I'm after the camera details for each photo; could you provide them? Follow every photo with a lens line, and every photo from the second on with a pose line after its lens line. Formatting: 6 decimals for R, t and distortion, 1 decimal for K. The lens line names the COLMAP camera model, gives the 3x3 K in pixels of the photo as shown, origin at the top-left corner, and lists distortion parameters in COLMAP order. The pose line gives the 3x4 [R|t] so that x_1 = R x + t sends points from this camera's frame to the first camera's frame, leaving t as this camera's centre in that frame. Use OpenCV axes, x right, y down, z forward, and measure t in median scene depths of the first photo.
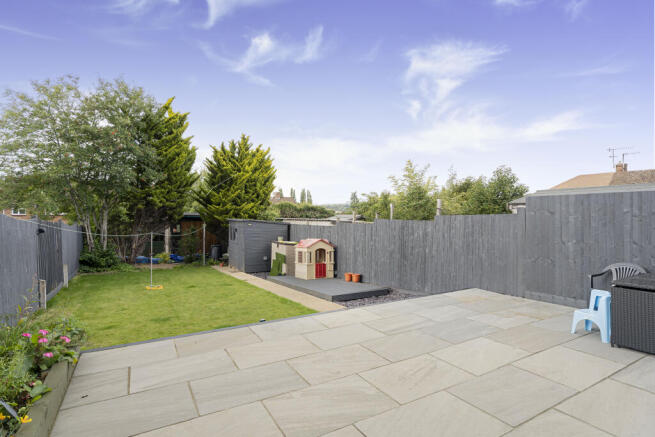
lens RADIAL K [[340.4, 0, 330.8], [0, 340.4, 214.3], [0, 0, 1]] dist [-0.012571, 0.002276]
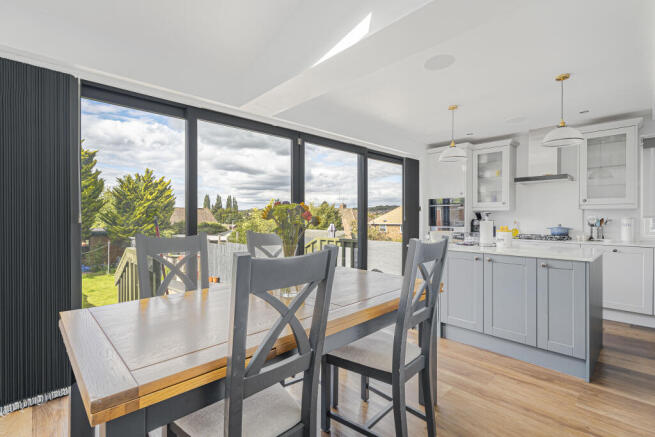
lens RADIAL K [[295.7, 0, 327.4], [0, 295.7, 213.6], [0, 0, 1]] dist [0.003153, 0.000163]
pose [[0.969665, 0.012905, 0.244096, 0.156299], [-0.007422, 0.999699, -0.023367, -0.057918], [-0.244324, 0.020847, 0.969470, -0.292677]]
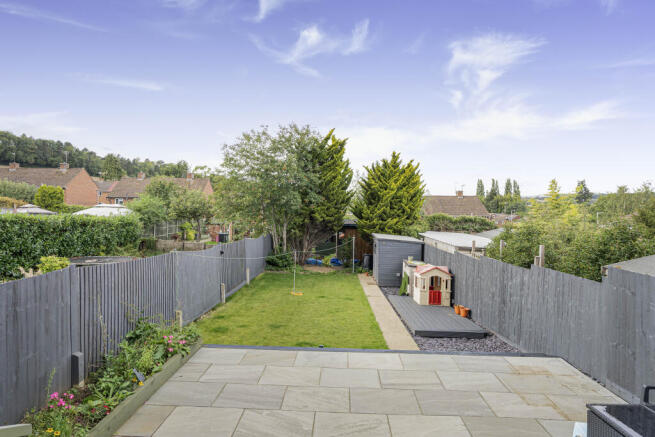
lens RADIAL K [[340.4, 0, 322.8], [0, 340.4, 212.0], [0, 0, 1]] dist [-0.012571, 0.002276]
pose [[0.840374, 0.017393, -0.541728, 0.168291], [-0.011368, 0.999831, 0.014466, -0.073747], [0.541888, -0.005998, 0.840429, -0.028547]]
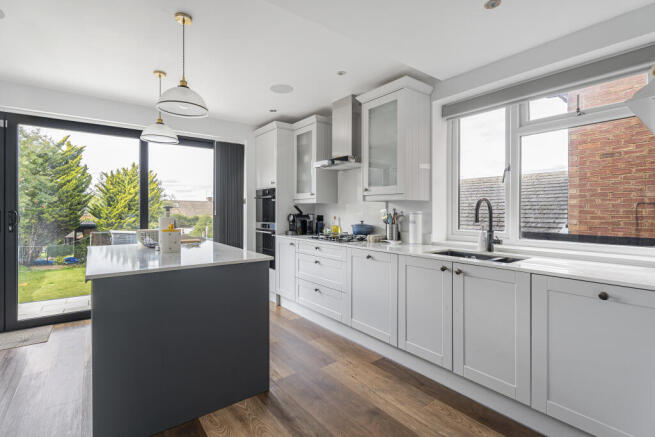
lens RADIAL K [[307.6, 0, 320.5], [0, 307.6, 206.0], [0, 0, 1]] dist [0.003328, -0.001063]
pose [[0.992171, 0.007636, 0.124652, 0.366832], [-0.004984, 0.999755, -0.021573, -0.061412], [-0.124786, 0.020783, 0.991966, -0.296729]]
